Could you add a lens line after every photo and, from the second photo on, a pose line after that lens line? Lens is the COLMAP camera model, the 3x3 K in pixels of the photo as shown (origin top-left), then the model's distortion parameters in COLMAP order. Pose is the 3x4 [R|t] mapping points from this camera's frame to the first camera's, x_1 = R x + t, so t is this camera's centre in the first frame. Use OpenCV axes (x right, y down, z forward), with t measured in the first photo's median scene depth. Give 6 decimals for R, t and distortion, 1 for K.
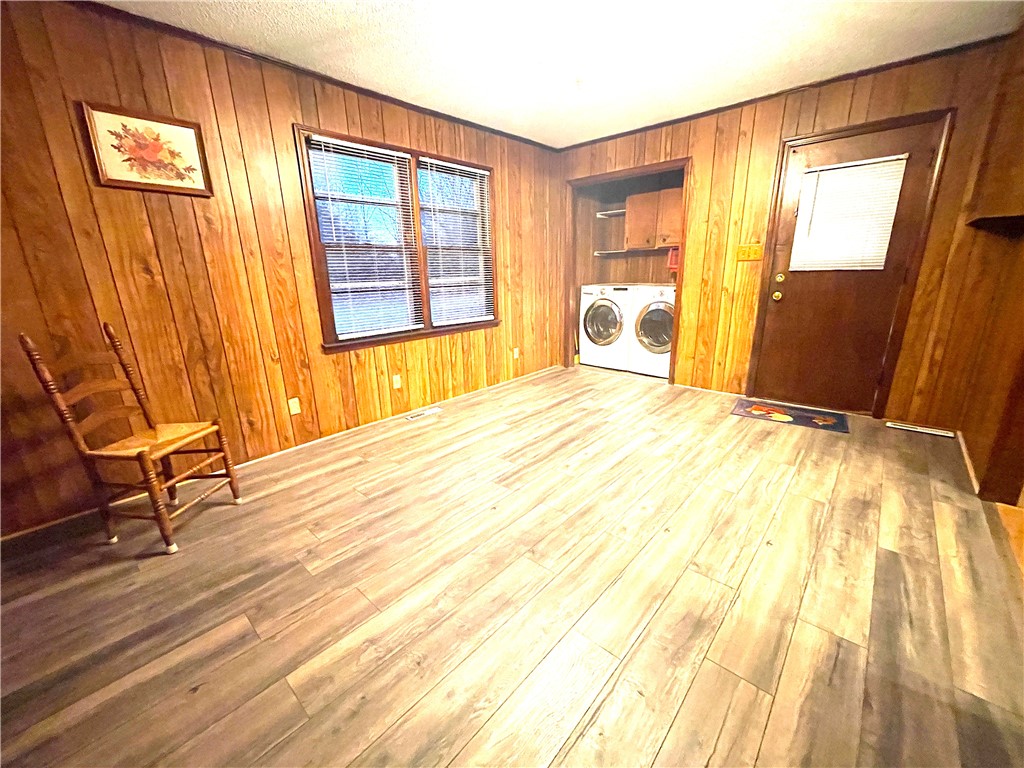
lens RADIAL K [[413.8, 0, 514.1], [0, 413.8, 380.2], [0, 0, 1]] dist [0.000772, 0.000143]
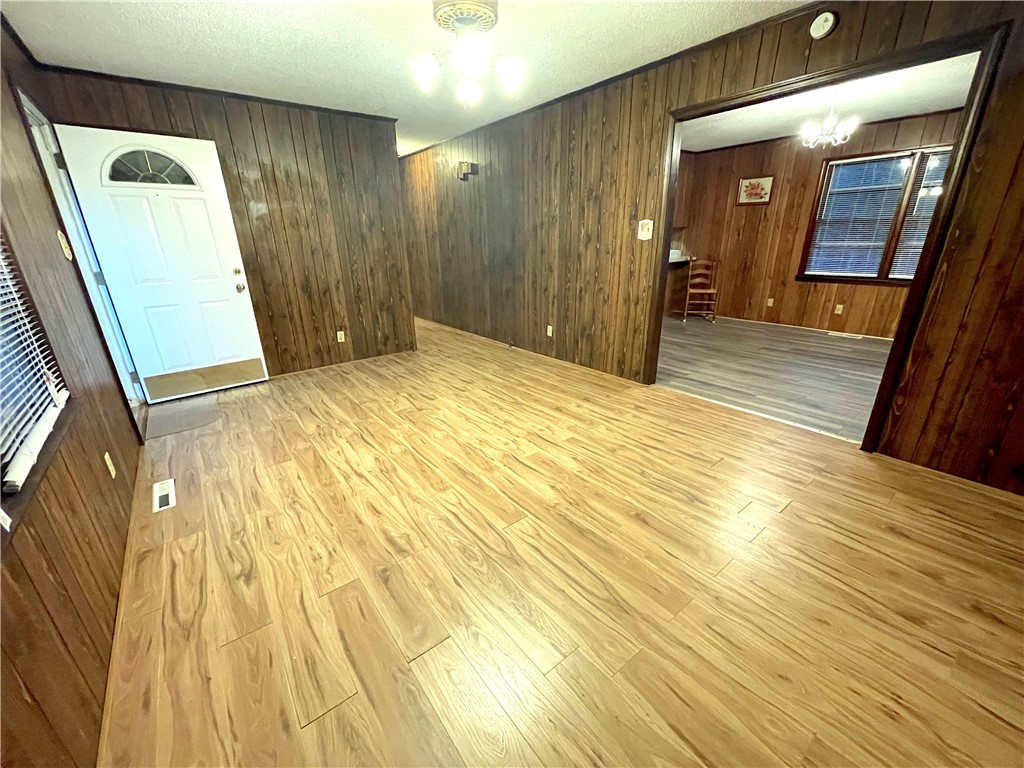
lens RADIAL K [[413.8, 0, 514.0], [0, 413.8, 386.9], [0, 0, 1]] dist [0.000772, 0.000143]
pose [[-0.172122, 0.358655, -0.917464, 1.752590], [-0.236827, 0.888981, 0.391951, -0.069941], [0.956184, 0.284743, -0.068074, 0.029770]]
